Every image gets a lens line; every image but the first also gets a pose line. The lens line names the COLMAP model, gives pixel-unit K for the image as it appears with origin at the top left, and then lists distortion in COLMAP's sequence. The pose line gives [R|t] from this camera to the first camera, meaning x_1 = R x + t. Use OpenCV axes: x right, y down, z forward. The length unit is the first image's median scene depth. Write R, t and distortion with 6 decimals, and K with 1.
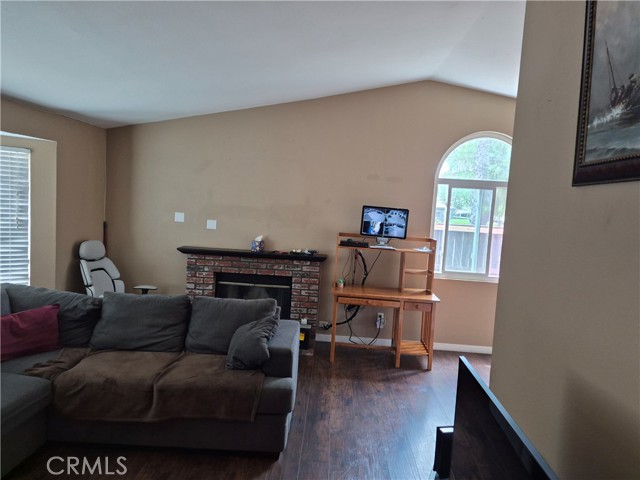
lens RADIAL K [[455.1, 0, 319.9], [0, 455.1, 230.3], [0, 0, 1]] dist [0.131634, -0.157050]
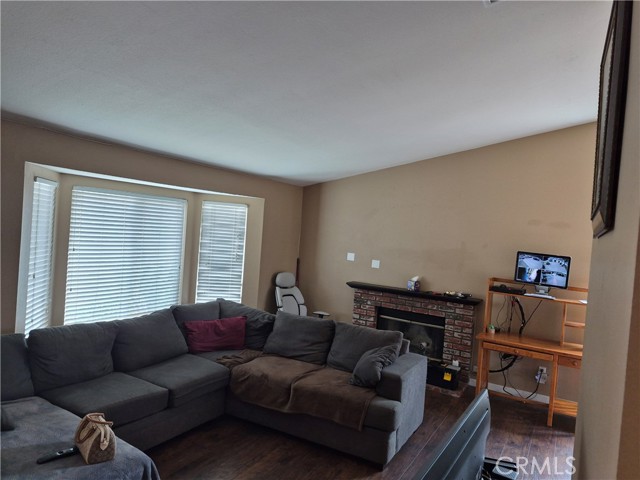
lens RADIAL K [[455.1, 0, 319.9], [0, 455.1, 230.3], [0, 0, 1]] dist [0.131634, -0.157050]
pose [[0.880947, 0.006392, -0.473171, 0.212746], [-0.049650, 0.995638, -0.078988, 0.000645], [0.470602, 0.093077, 0.877422, -0.089270]]
